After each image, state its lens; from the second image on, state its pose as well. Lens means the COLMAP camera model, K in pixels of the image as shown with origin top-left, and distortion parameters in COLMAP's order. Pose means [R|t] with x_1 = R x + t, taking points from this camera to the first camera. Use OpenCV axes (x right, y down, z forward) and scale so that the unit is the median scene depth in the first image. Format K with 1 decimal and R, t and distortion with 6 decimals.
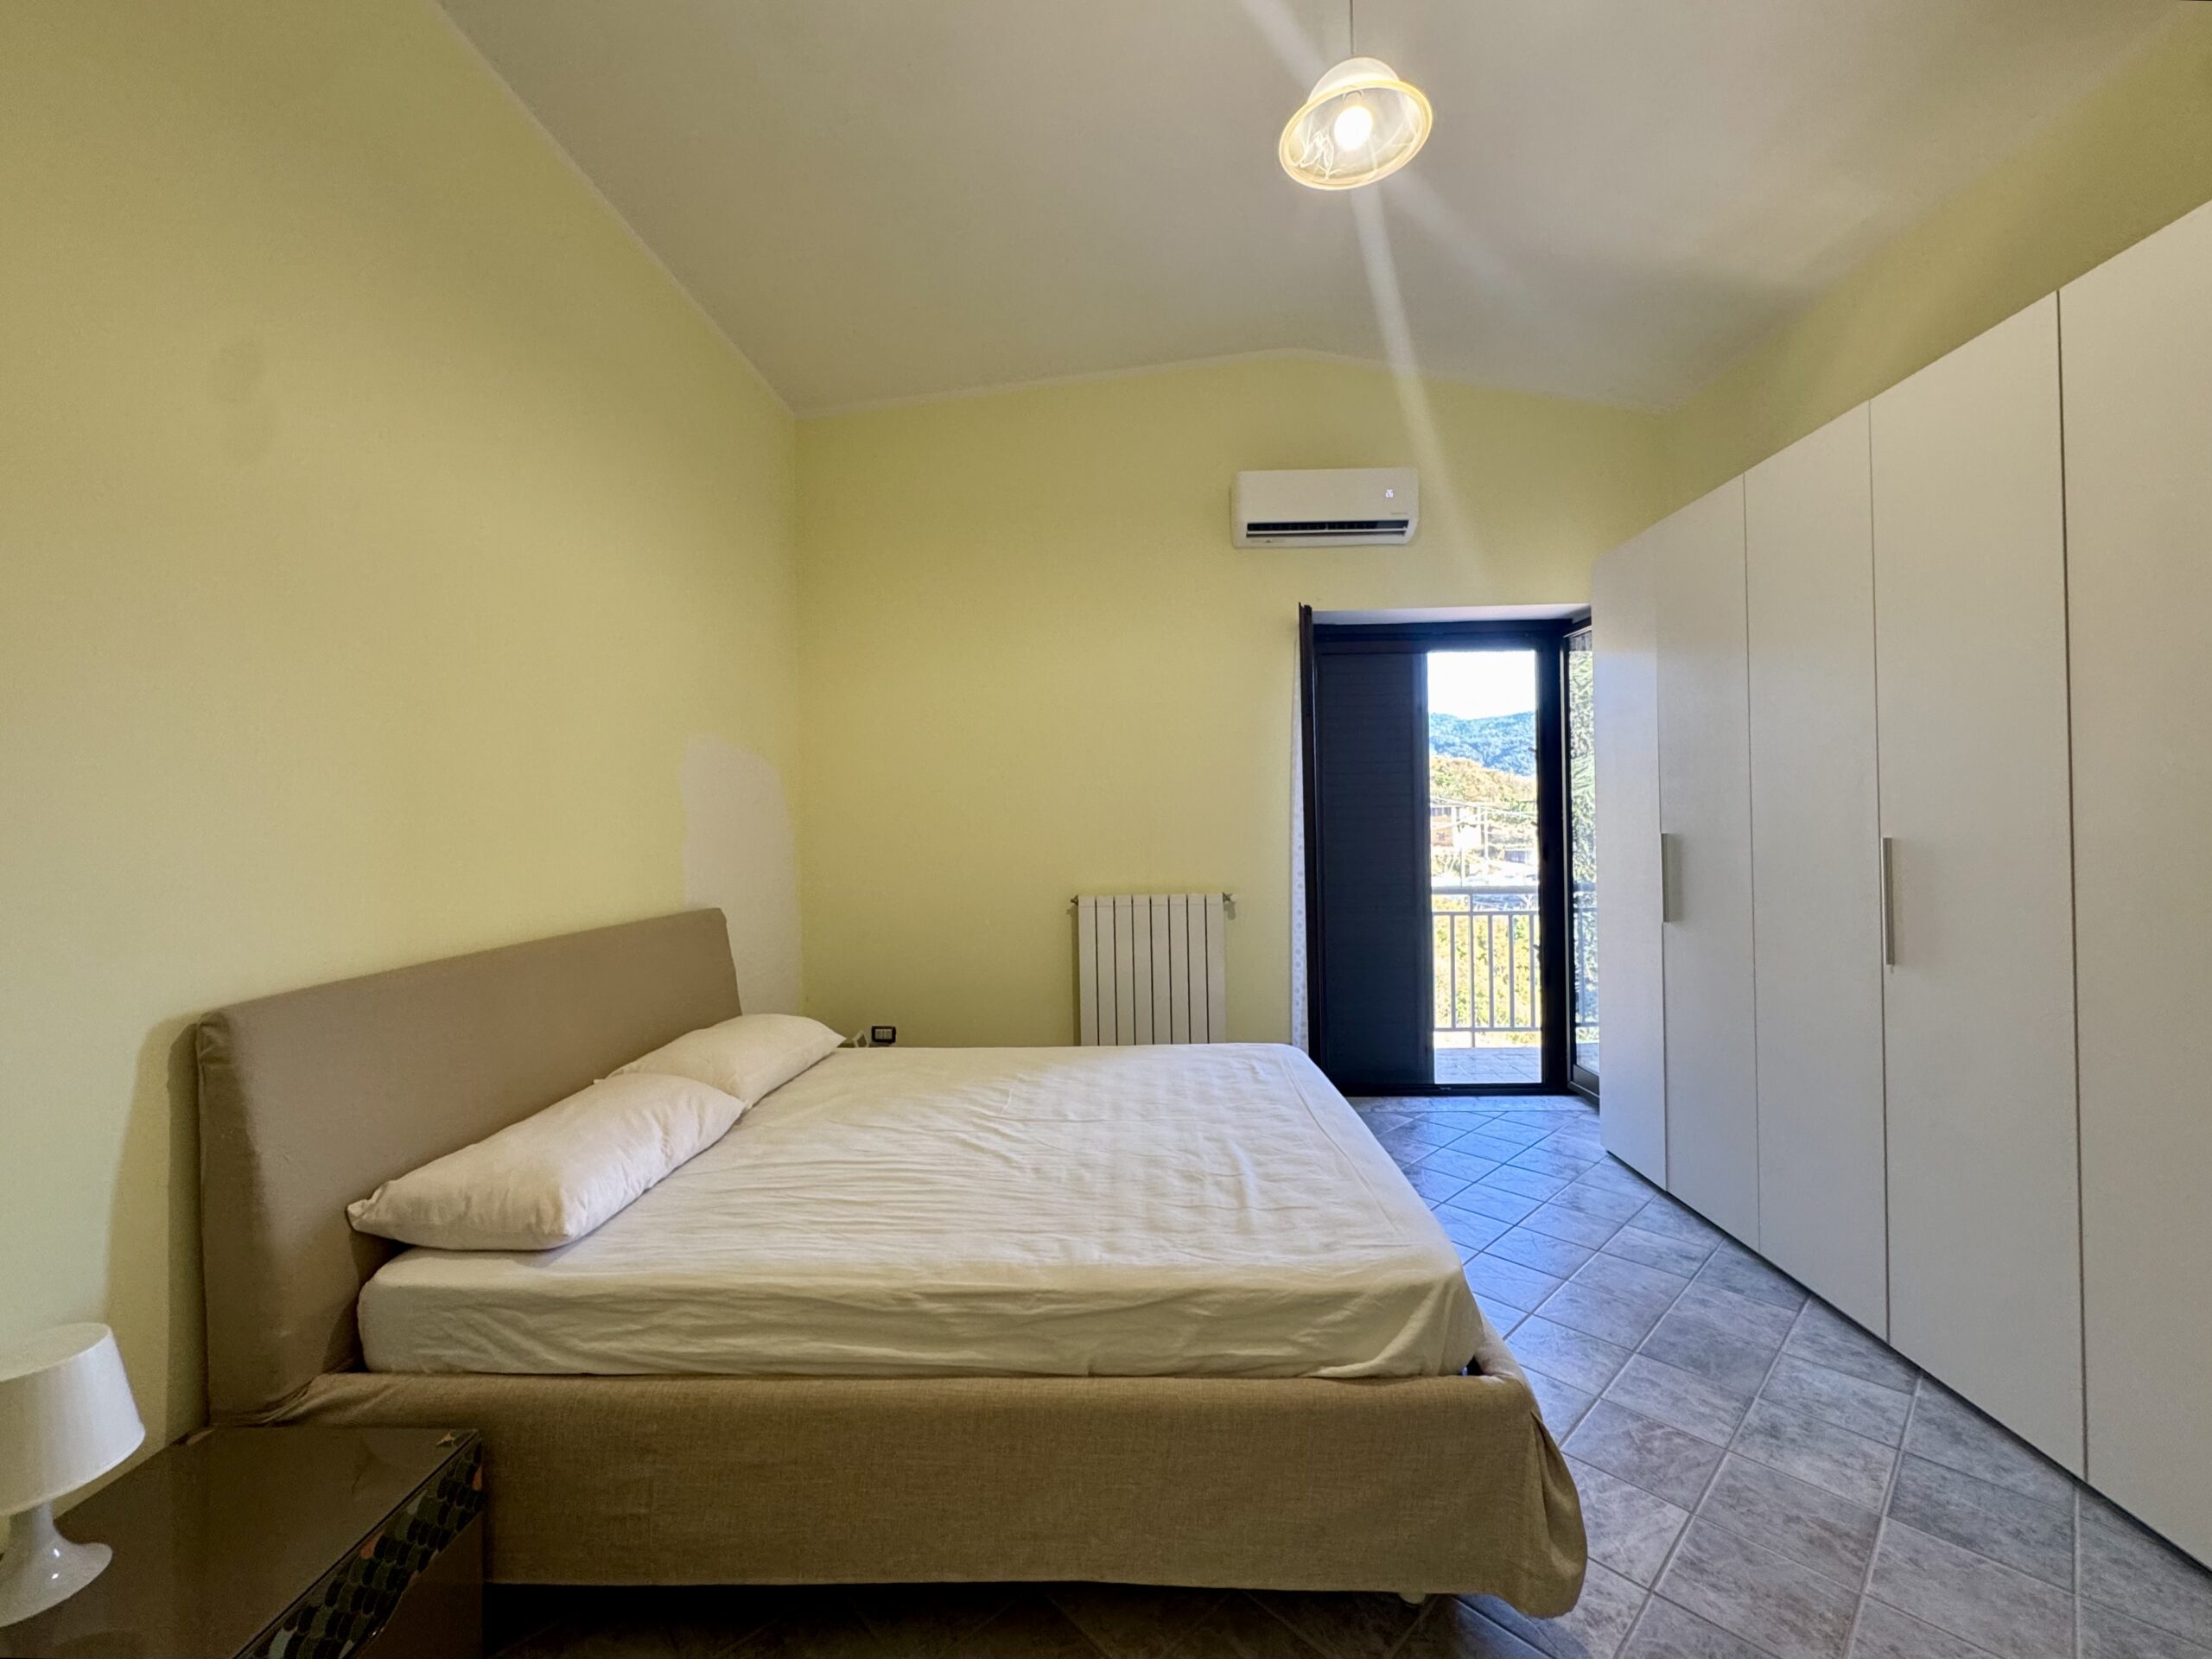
lens RADIAL K [[917.1, 0, 1093.9], [0, 917.1, 823.3], [0, 0, 1]] dist [-0.001904, 0.000261]
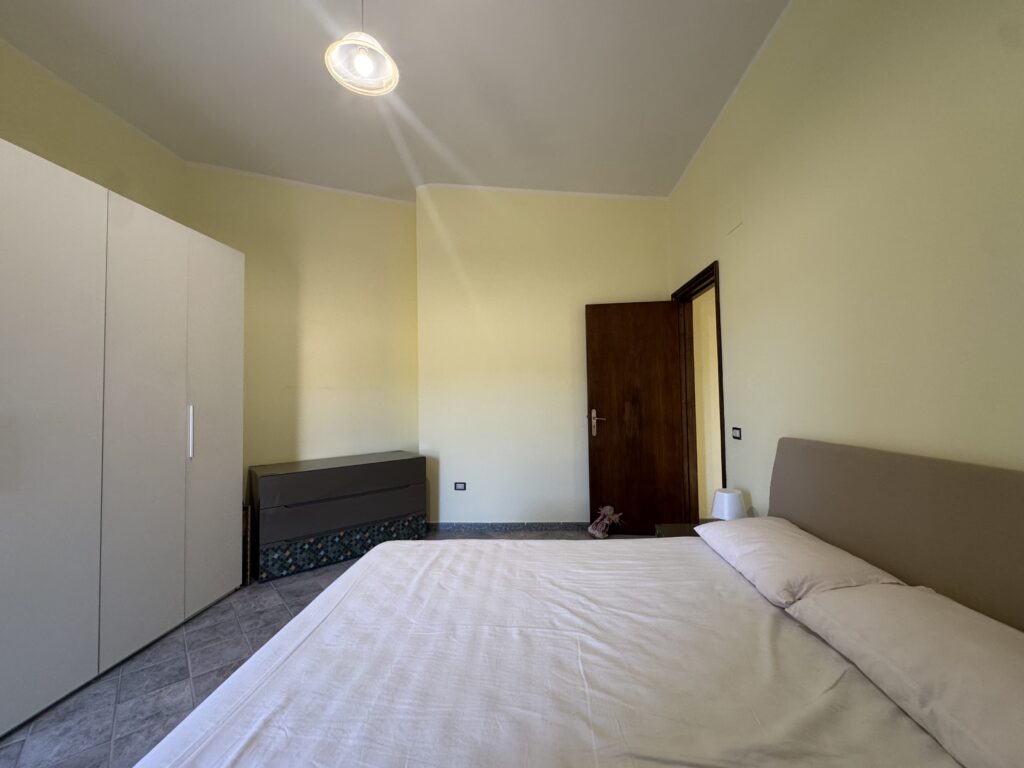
lens RADIAL K [[424.6, 0, 506.4], [0, 424.6, 381.2], [0, 0, 1]] dist [-0.001904, 0.000261]
pose [[-0.998892, 0.037353, 0.028639, -0.050901], [0.036166, 0.998508, -0.040913, 0.027072], [-0.030125, -0.039832, -0.998752, 1.946010]]
